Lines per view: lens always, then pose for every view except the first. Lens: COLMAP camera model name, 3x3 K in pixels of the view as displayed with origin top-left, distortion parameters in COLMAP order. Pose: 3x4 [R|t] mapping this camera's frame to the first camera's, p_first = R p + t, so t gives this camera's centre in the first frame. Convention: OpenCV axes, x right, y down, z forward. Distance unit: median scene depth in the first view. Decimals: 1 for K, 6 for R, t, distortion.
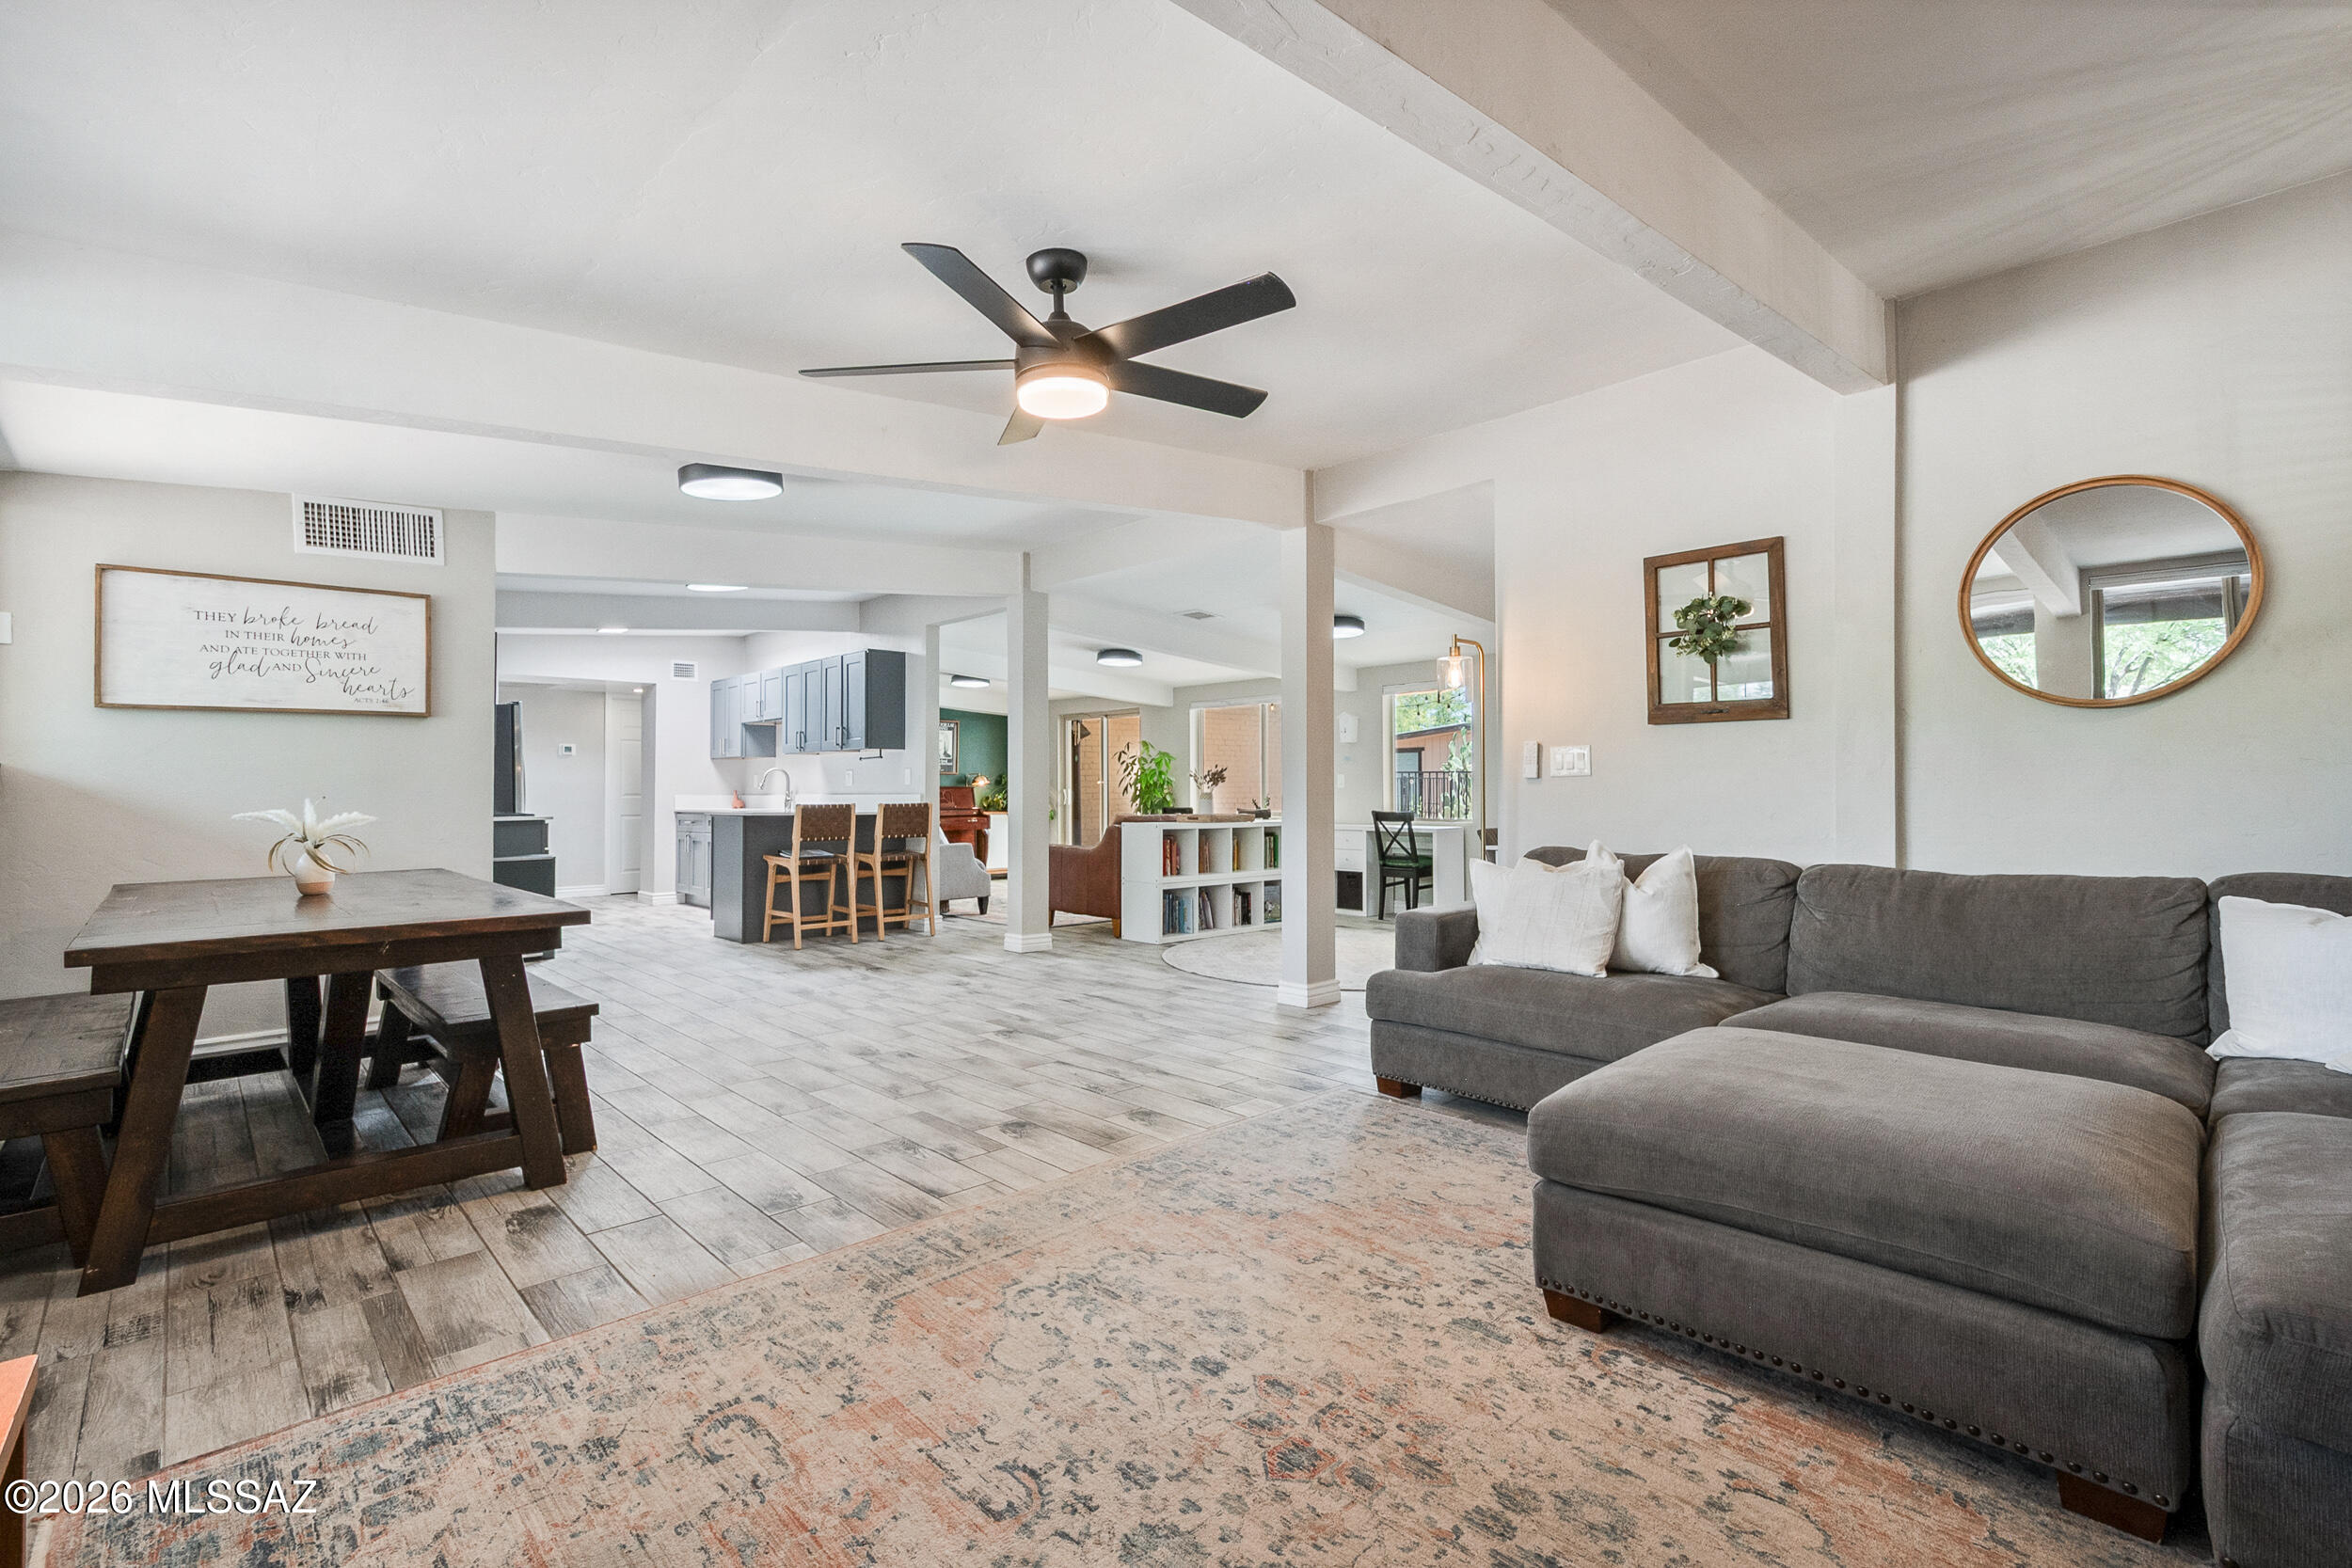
lens RADIAL K [[1038.8, 0, 1215.7], [0, 1038.8, 778.8], [0, 0, 1]] dist [0.007630, -0.002334]
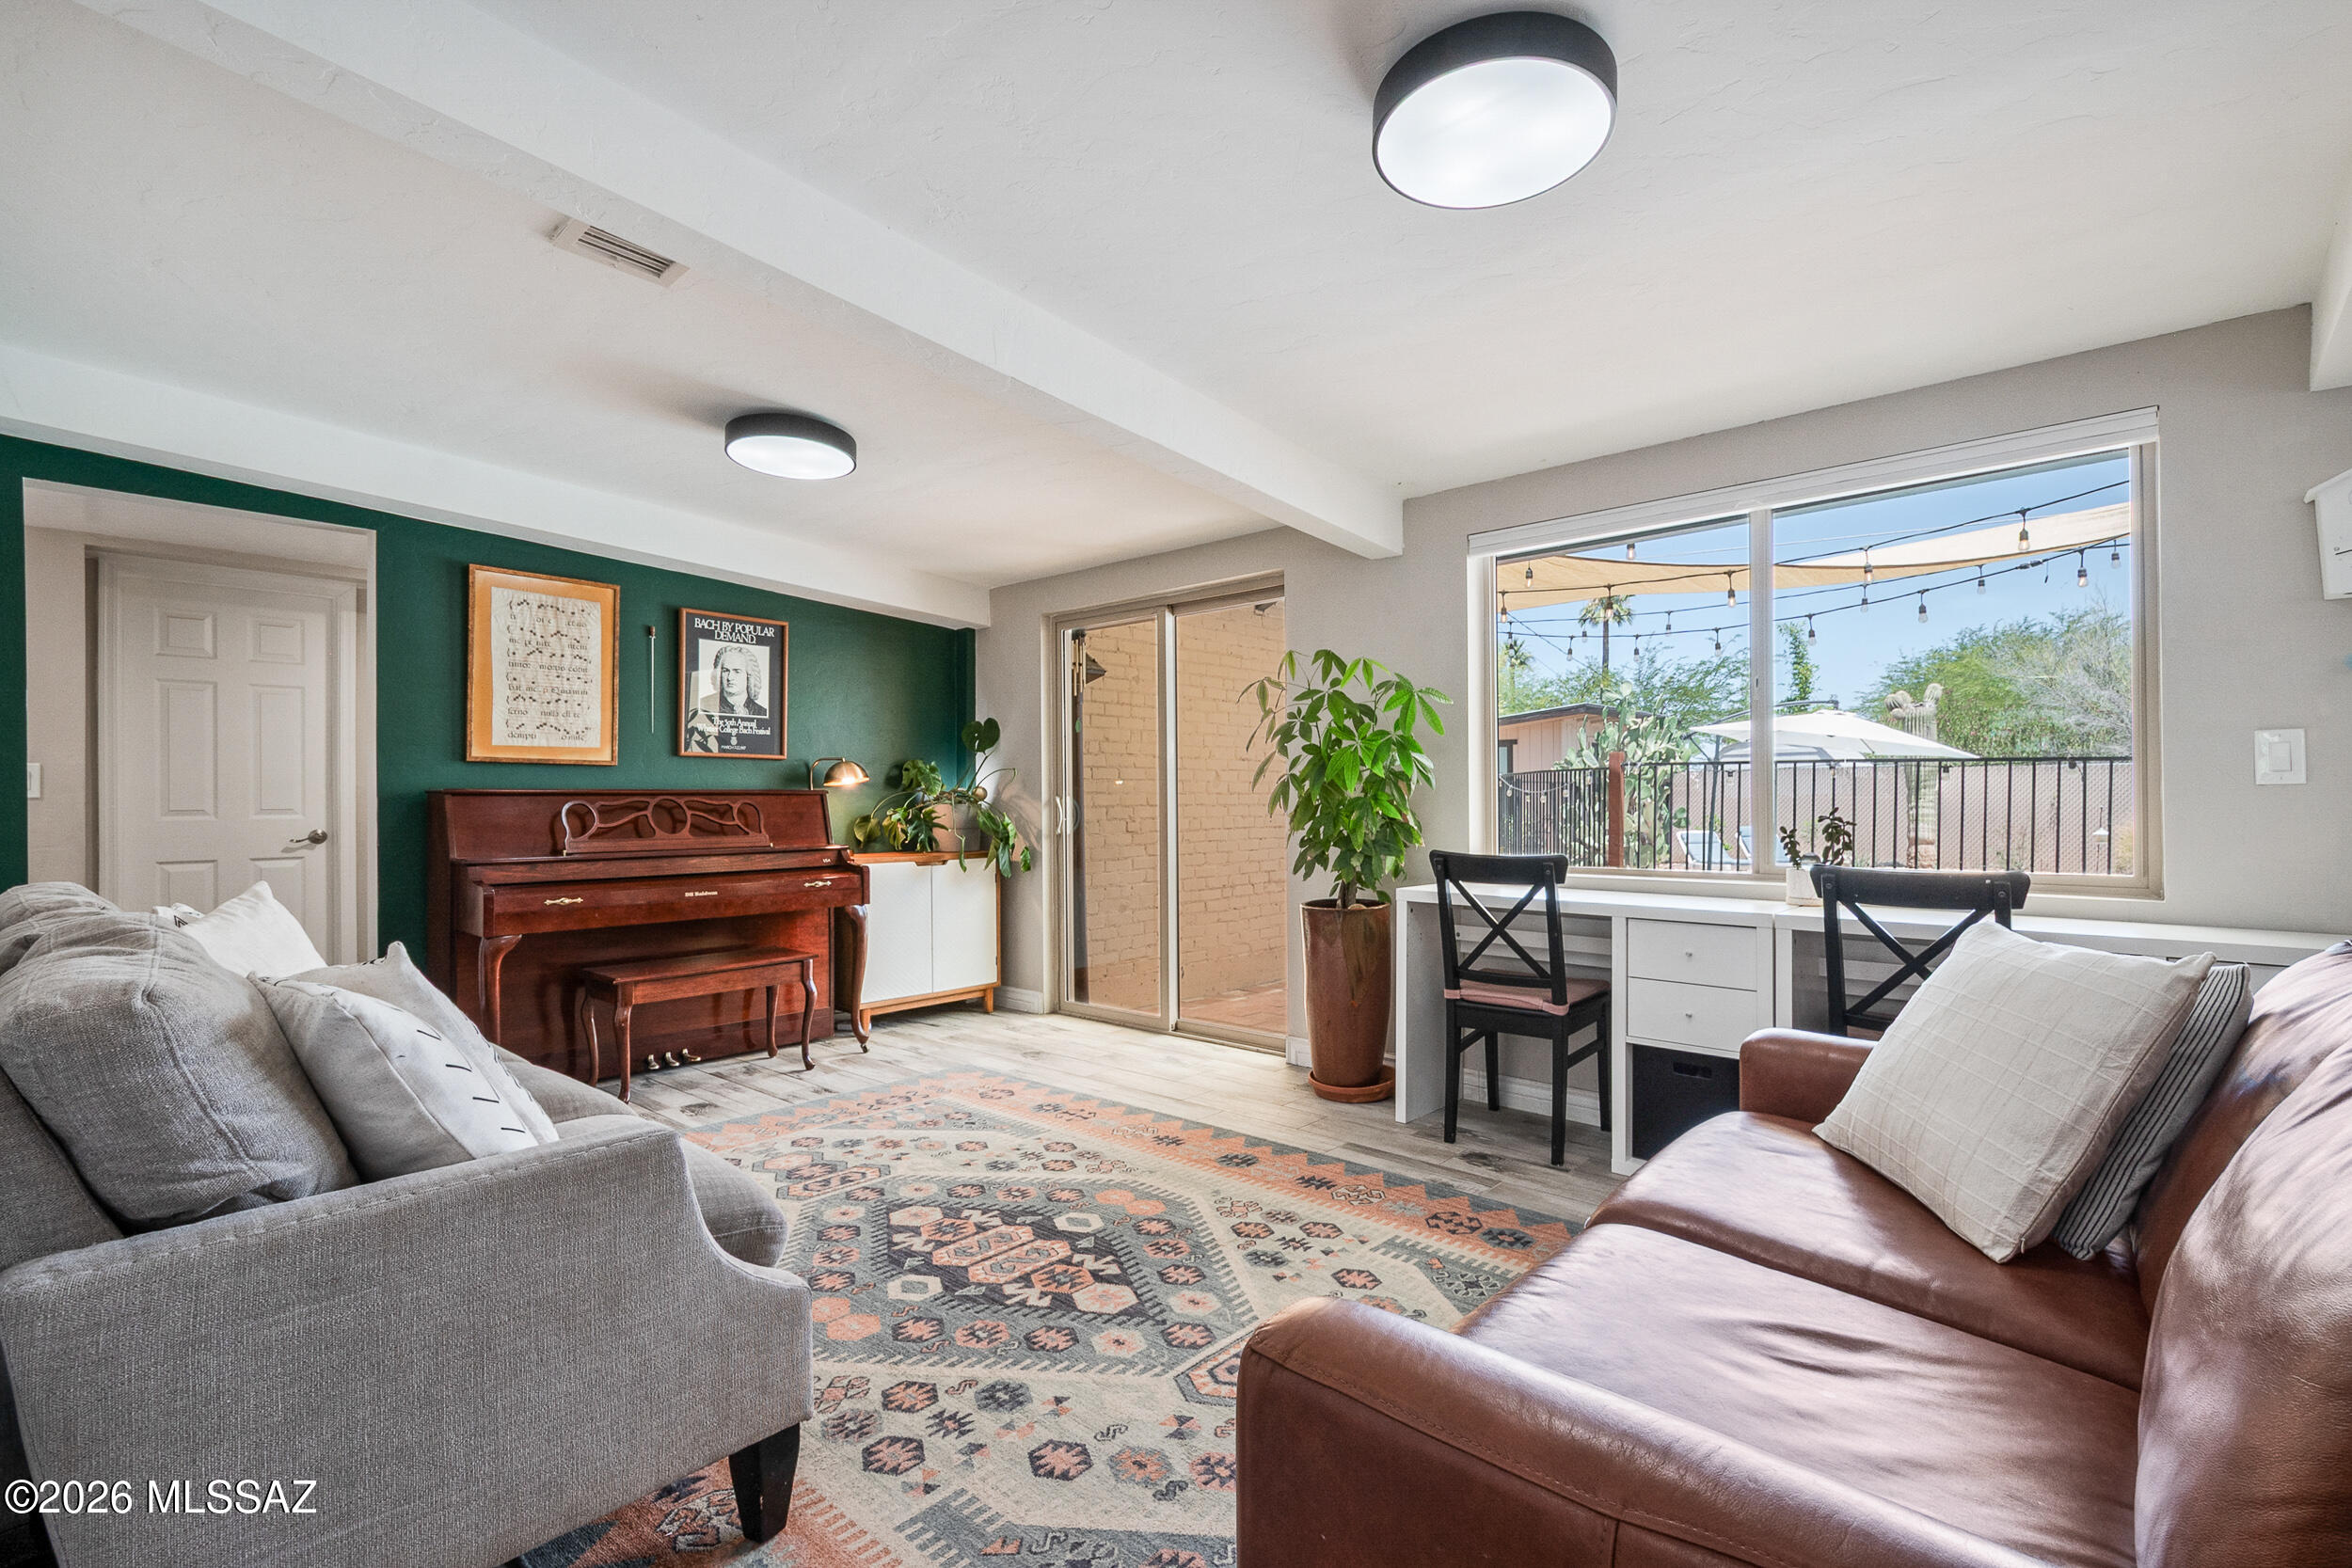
lens RADIAL K [[1038.8, 0, 1183.6], [0, 1038.8, 798.3], [0, 0, 1]] dist [0.007630, -0.002334]
pose [[0.996508, -0.001201, 0.083484, -0.163442], [0.000691, 0.999981, 0.006141, 0.009617], [-0.083489, -0.006062, 0.996490, 0.743040]]
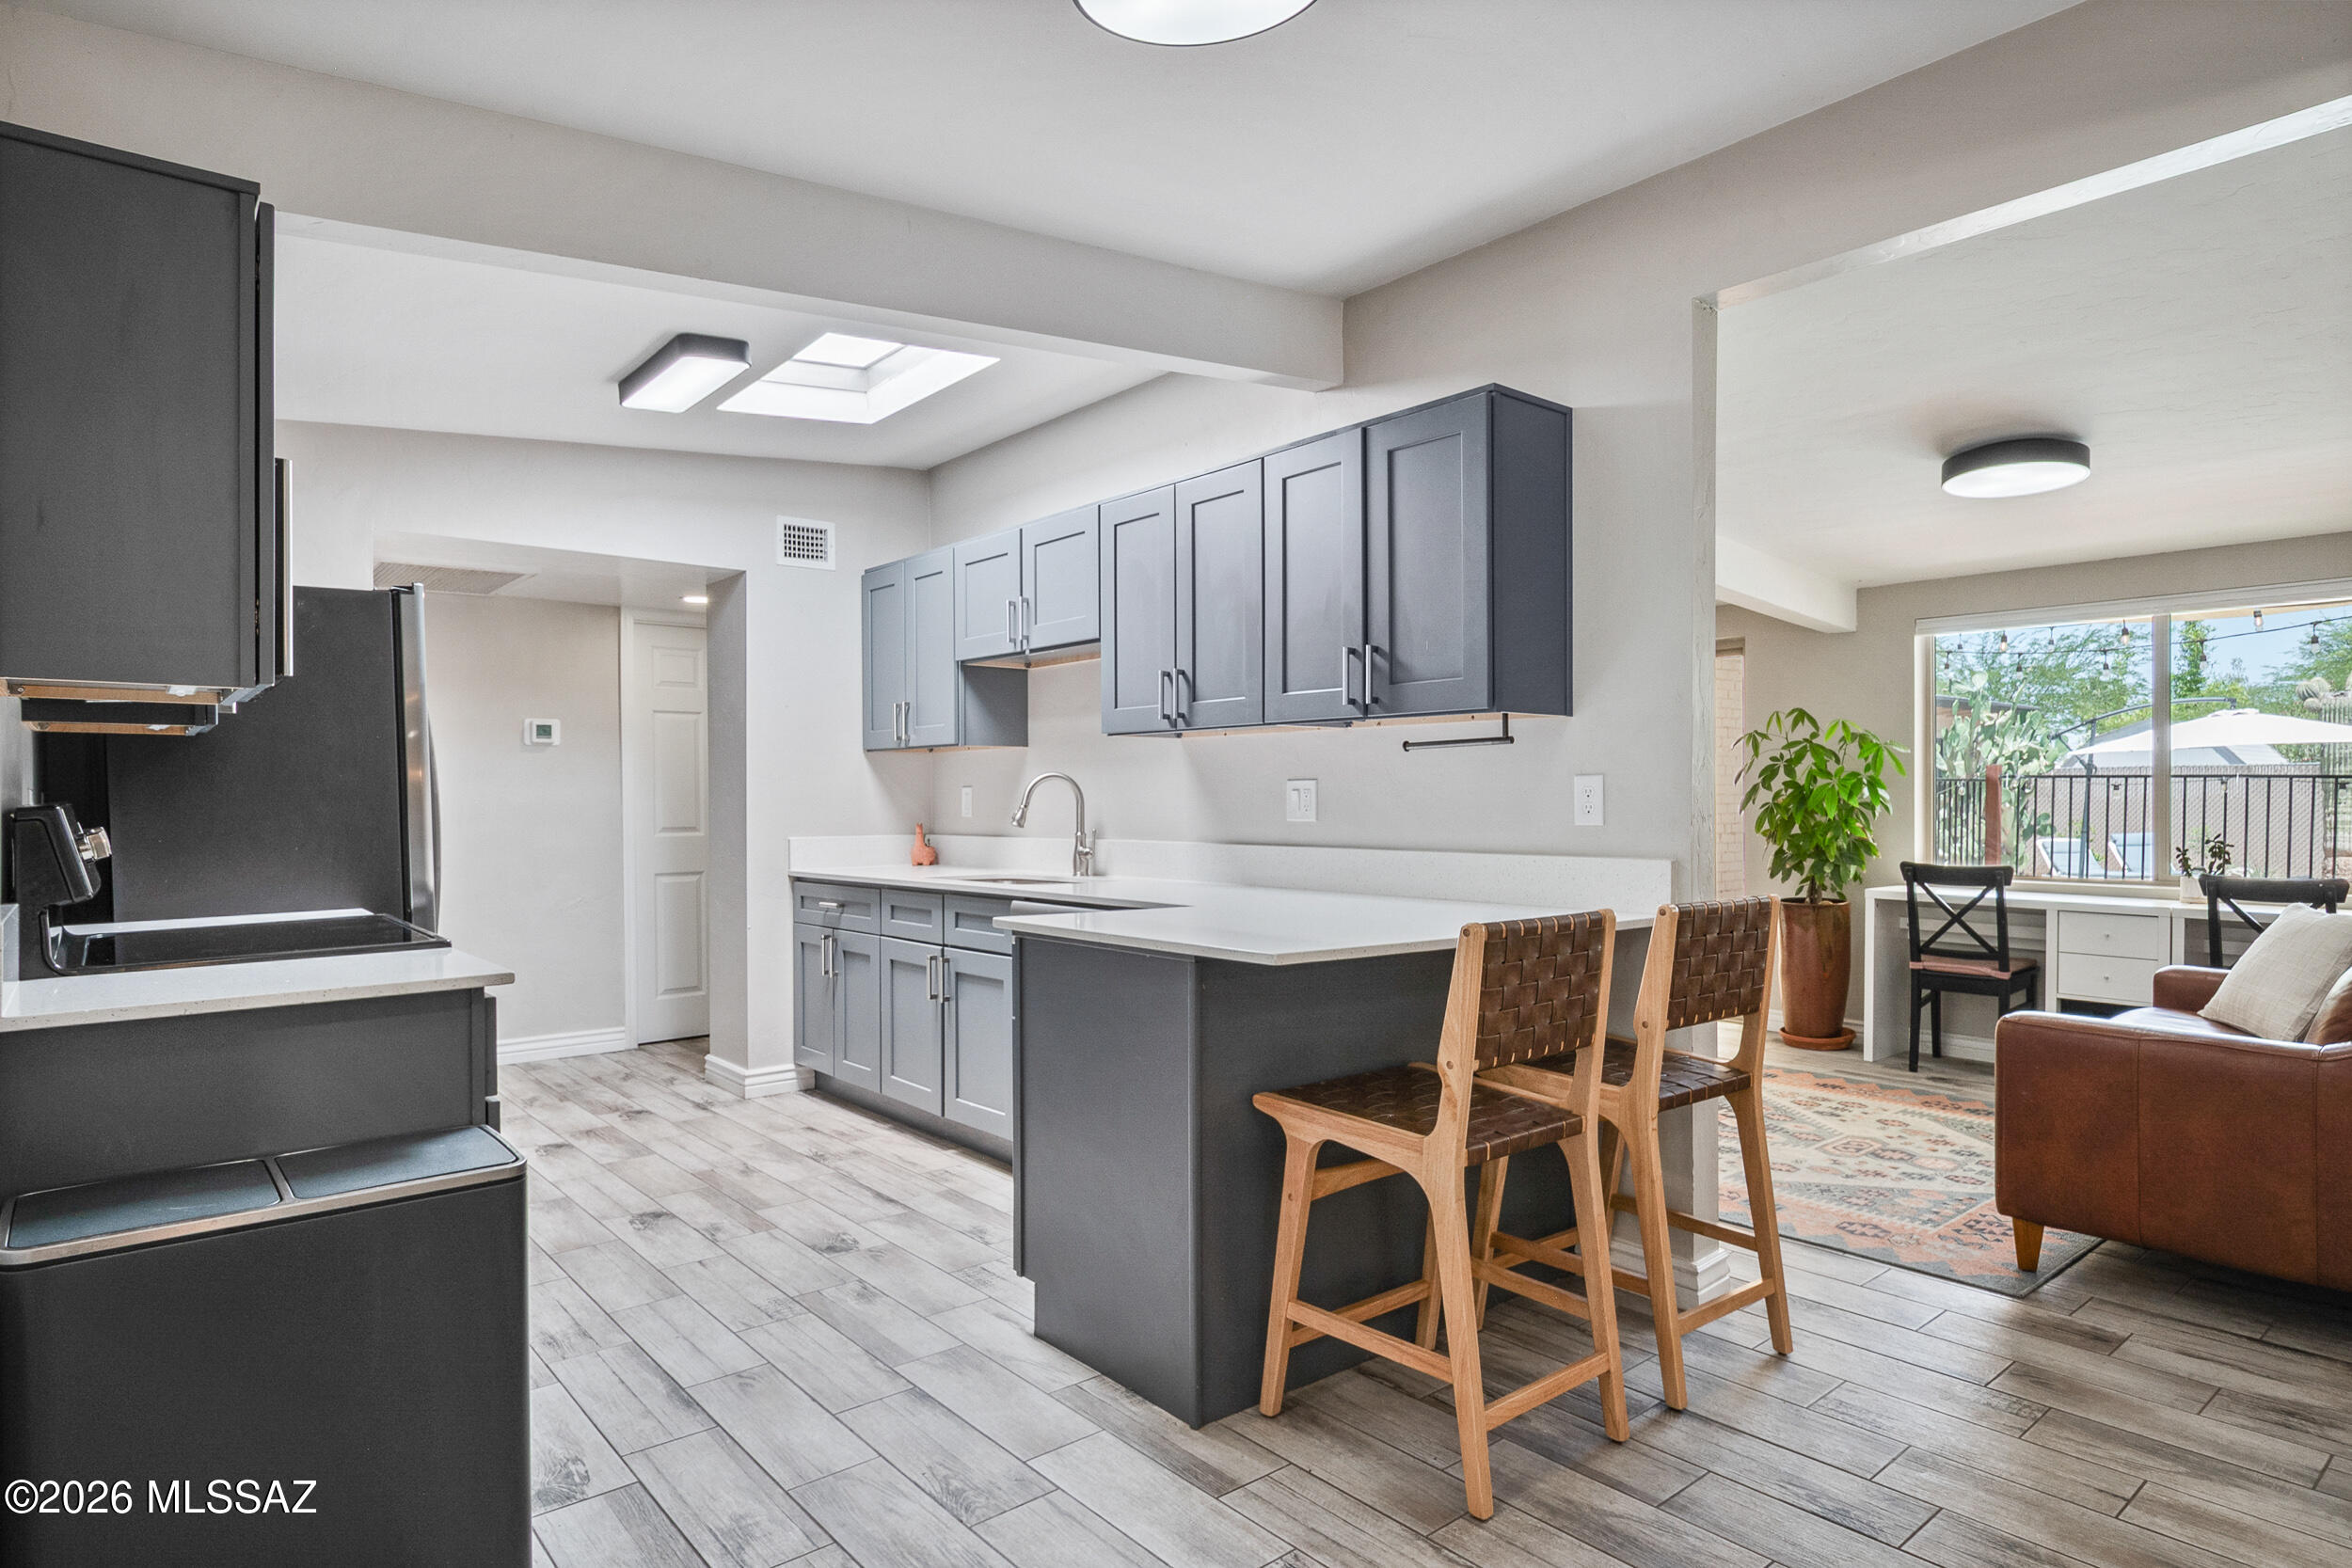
lens RADIAL K [[1235.7, 0, 1211.5], [0, 1235.7, 810.1], [0, 0, 1]] dist [-0.005036, -0.003871]
pose [[0.998595, 0.001088, -0.052983, -0.326603], [-0.000007, 0.999792, 0.020398, -0.005026], [0.052994, -0.020369, 0.998387, 0.515712]]
